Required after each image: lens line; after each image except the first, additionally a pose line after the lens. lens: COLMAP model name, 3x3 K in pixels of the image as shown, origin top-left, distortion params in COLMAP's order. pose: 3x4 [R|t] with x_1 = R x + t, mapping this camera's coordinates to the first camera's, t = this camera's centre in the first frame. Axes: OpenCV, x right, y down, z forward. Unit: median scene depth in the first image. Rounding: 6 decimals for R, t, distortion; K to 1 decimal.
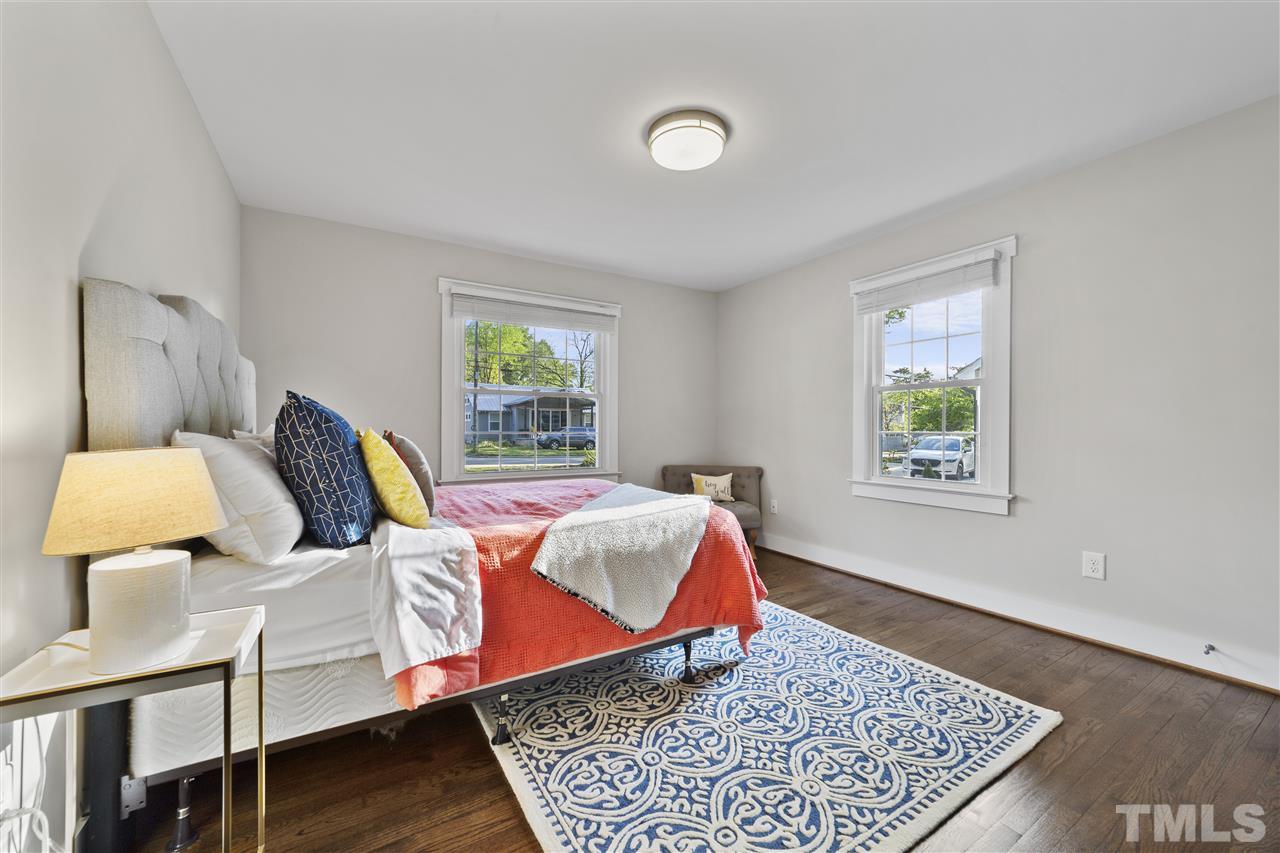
lens RADIAL K [[495.0, 0, 643.6], [0, 495.0, 431.0], [0, 0, 1]] dist [-0.001560, -0.000066]
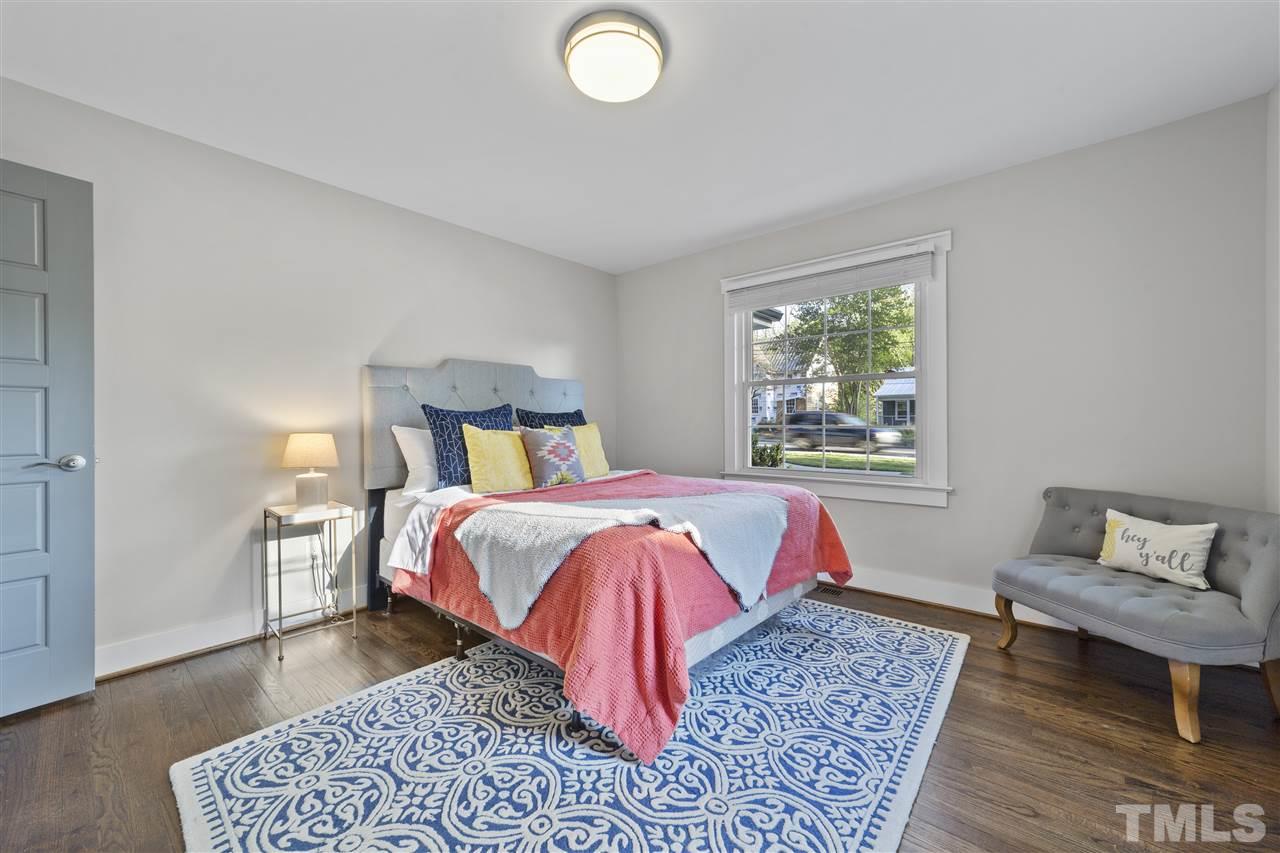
lens RADIAL K [[495.0, 0, 642.3], [0, 495.0, 425.3], [0, 0, 1]] dist [-0.001560, -0.000066]
pose [[0.293362, -0.005916, -0.955983, 1.057302], [0.004163, 0.999979, -0.004910, 0.005998], [0.955992, -0.002540, 0.293381, 1.001262]]
